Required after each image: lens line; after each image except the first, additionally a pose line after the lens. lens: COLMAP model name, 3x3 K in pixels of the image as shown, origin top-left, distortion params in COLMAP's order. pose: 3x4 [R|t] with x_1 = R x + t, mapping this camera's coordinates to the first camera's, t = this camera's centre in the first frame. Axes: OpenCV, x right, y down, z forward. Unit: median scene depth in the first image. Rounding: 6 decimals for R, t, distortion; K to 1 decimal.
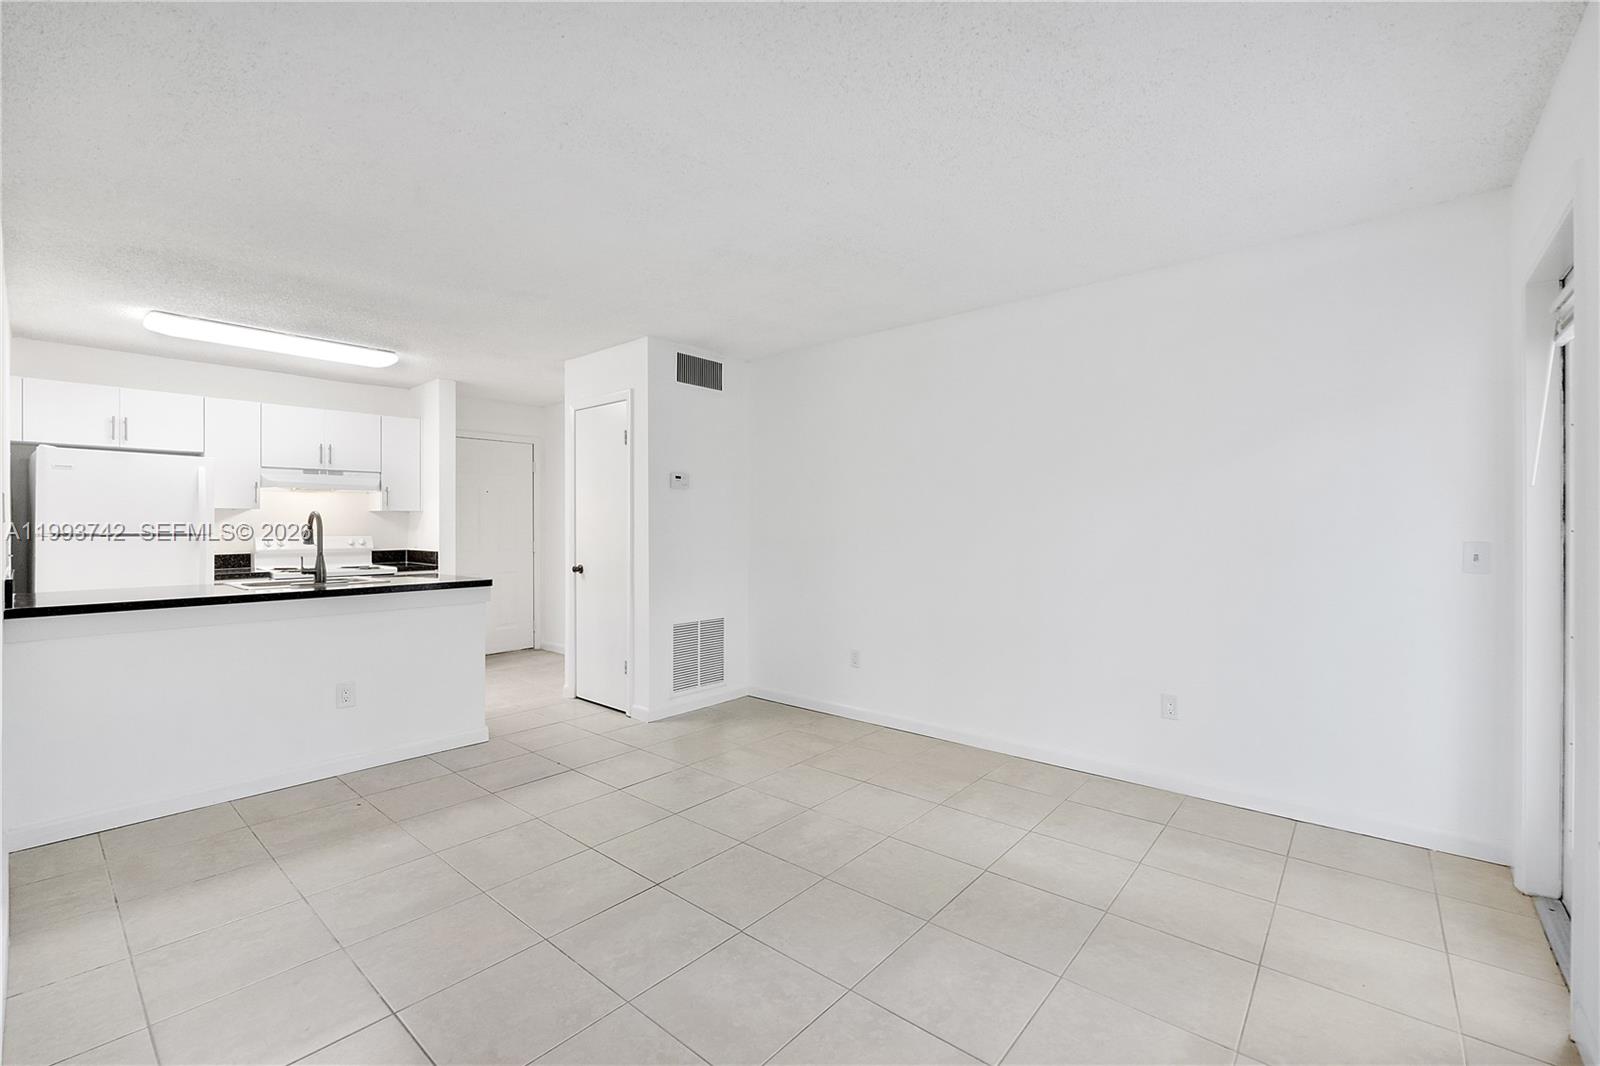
lens RADIAL K [[684.8, 0, 805.8], [0, 684.8, 527.6], [0, 0, 1]] dist [-0.000959, -0.000082]
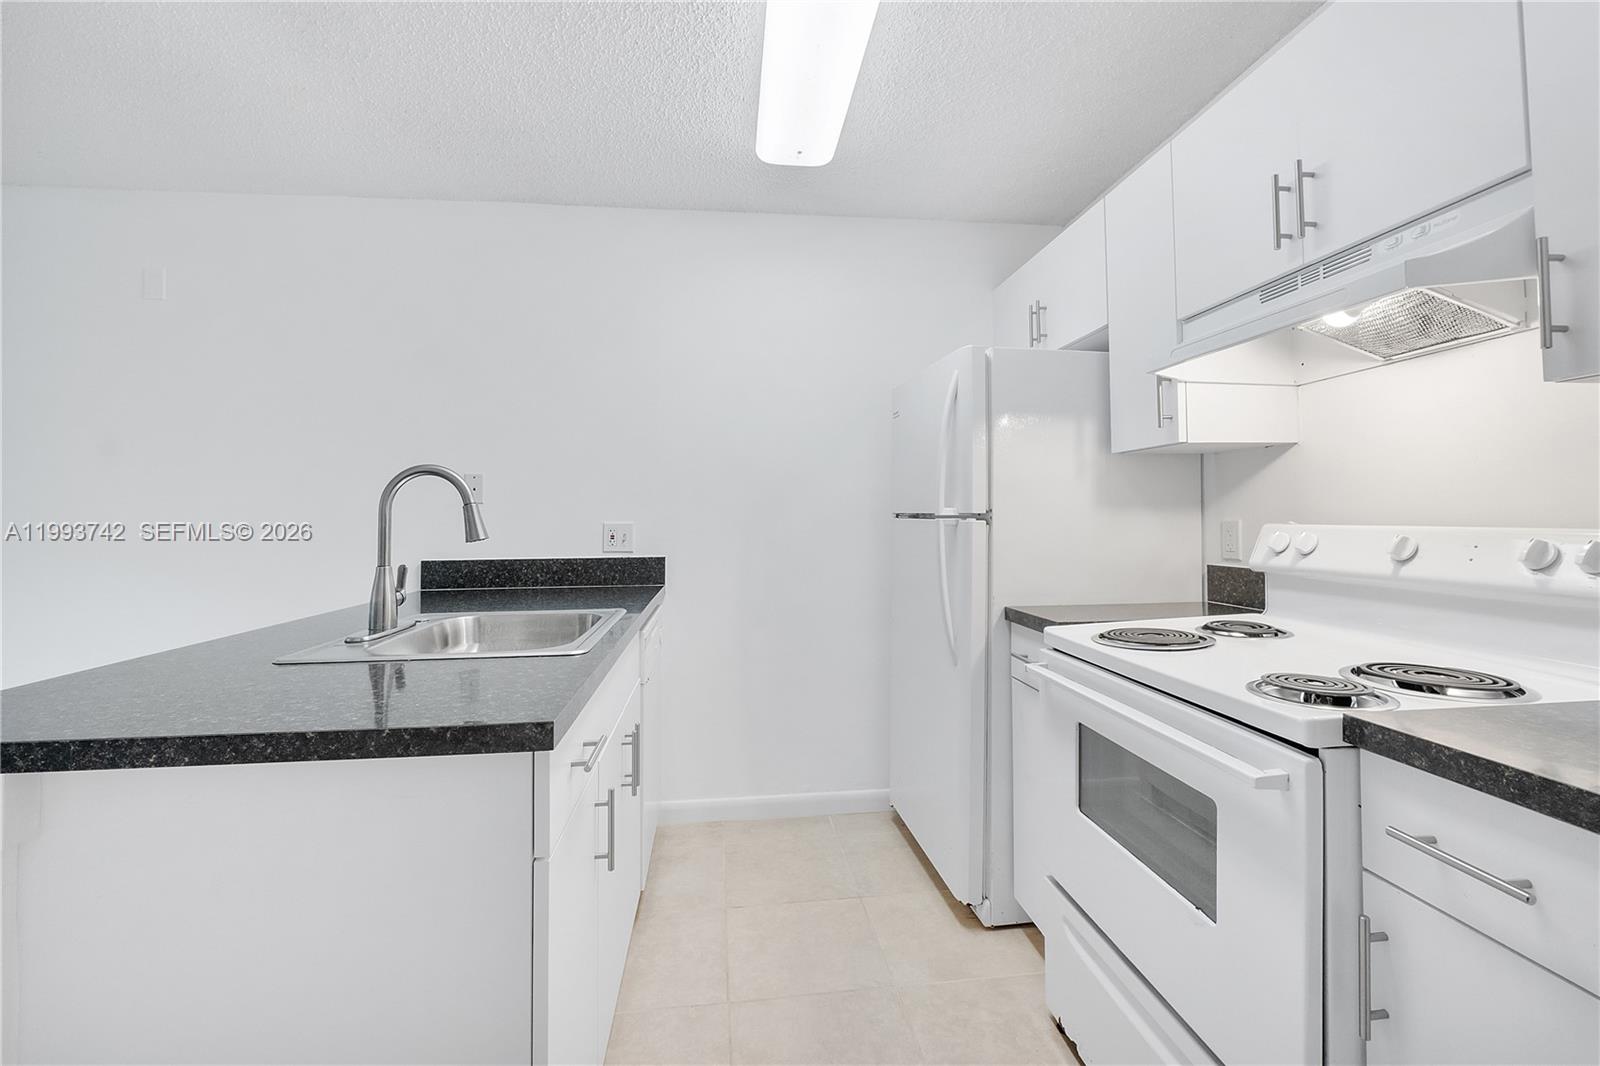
lens RADIAL K [[692.5, 0, 801.2], [0, 692.5, 495.7], [0, 0, 1]] dist [0.009608, -0.000003]
pose [[-0.668976, -0.012368, -0.743181, -0.386619], [0.012724, 0.999524, -0.028088, 0.007207], [0.743175, -0.028247, -0.668501, 1.041751]]
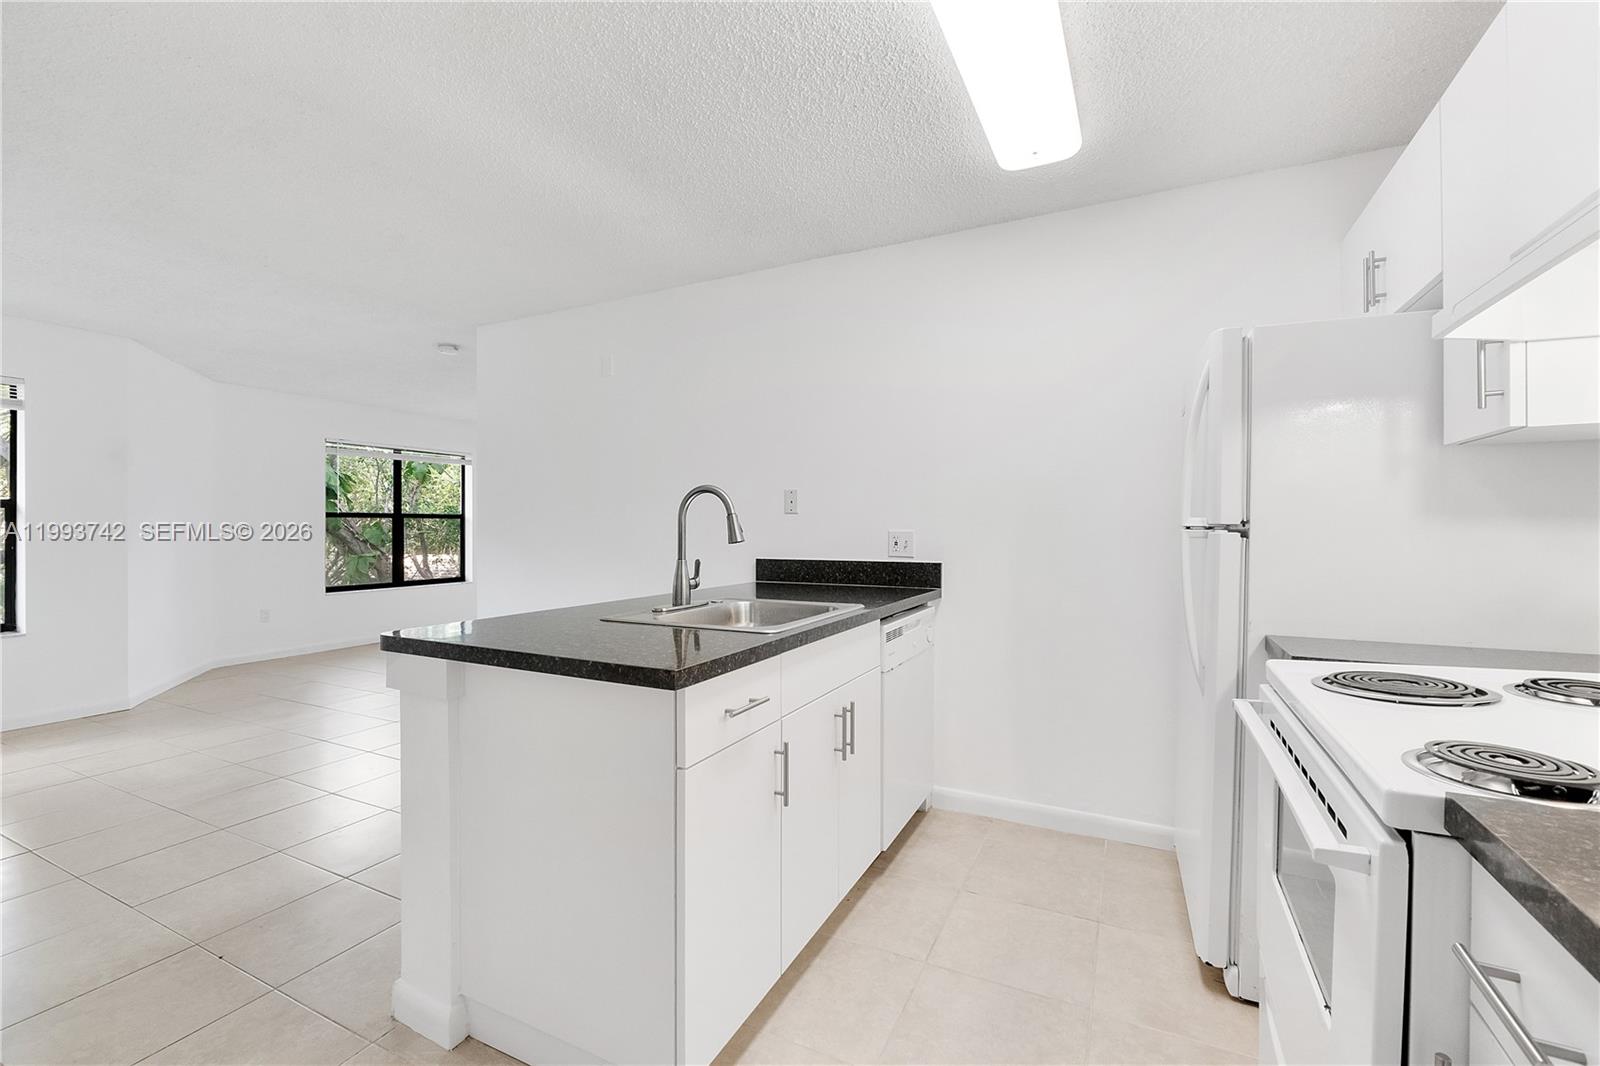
lens RADIAL K [[684.8, 0, 805.8], [0, 684.8, 527.6], [0, 0, 1]] dist [-0.000959, -0.000082]
pose [[-0.969318, 0.004042, -0.245776, -0.465280], [0.004059, 0.999992, 0.000438, 0.008084], [0.245775, -0.000573, -0.969327, 1.126679]]
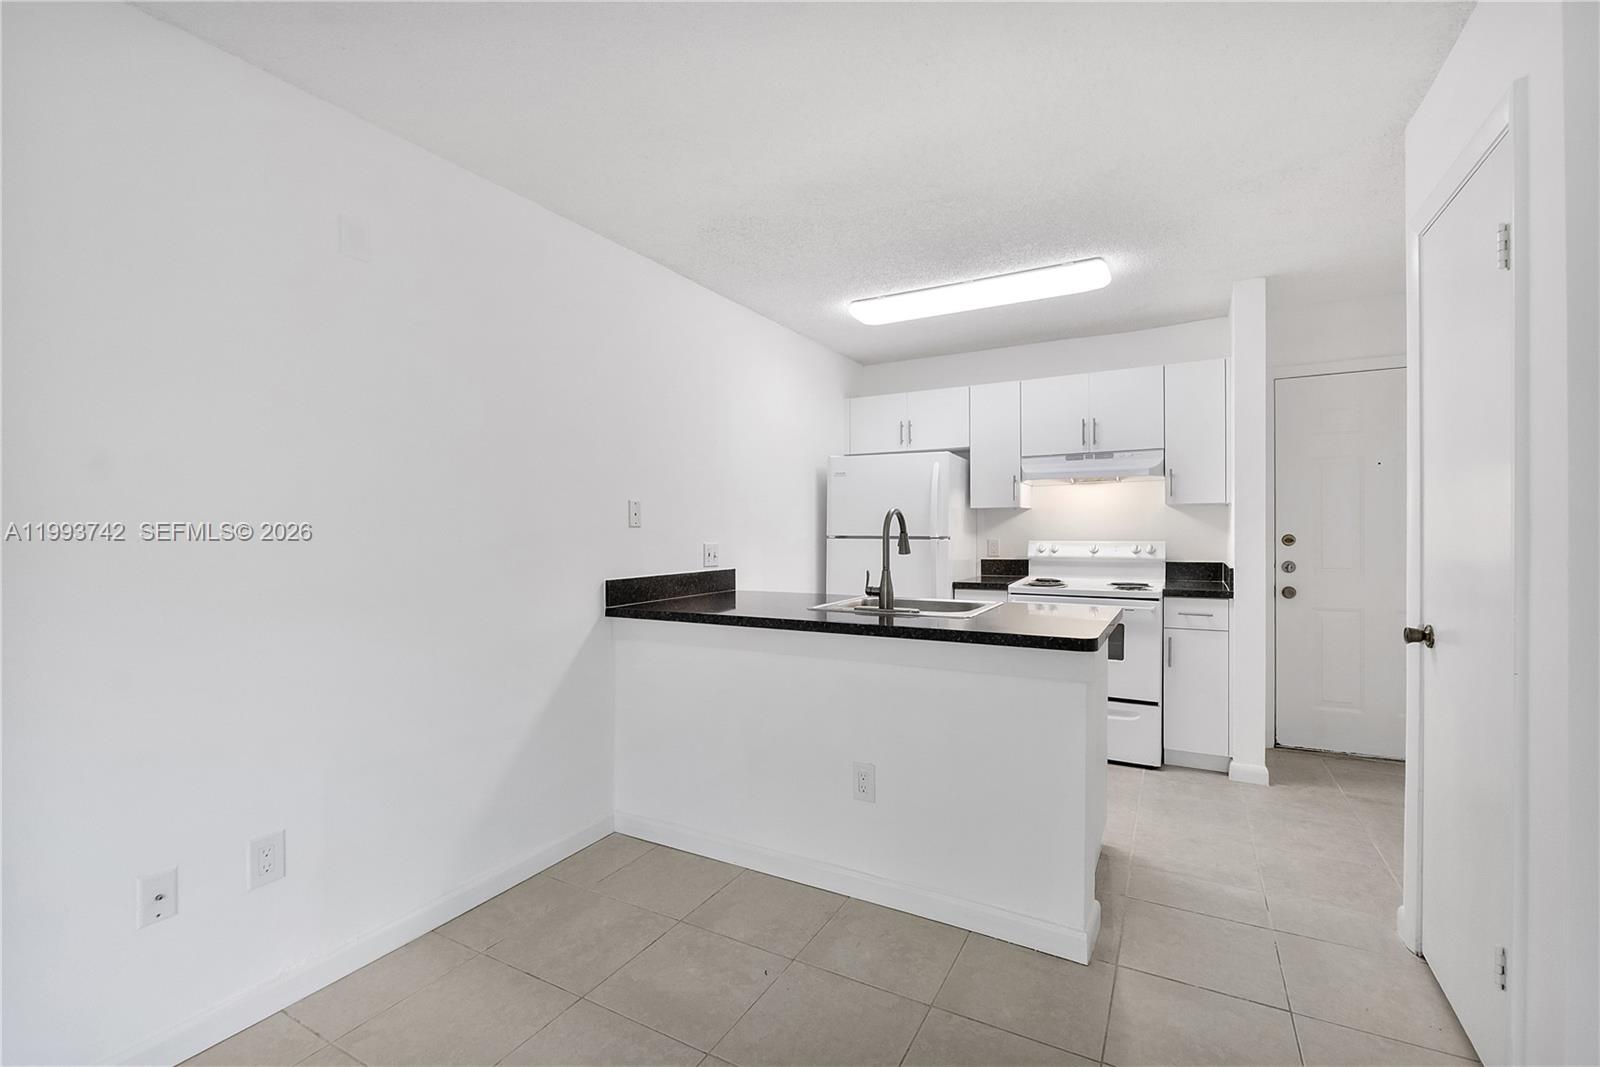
lens RADIAL K [[699.9, 0, 800.0], [0, 699.9, 533.5], [0, 0, 1]] dist [-0.001739, -0.000085]
pose [[0.204948, 0.007261, -0.978746, -0.009398], [0.005439, 0.999949, 0.008557, -0.003653], [0.978758, -0.007077, 0.204898, 0.531444]]
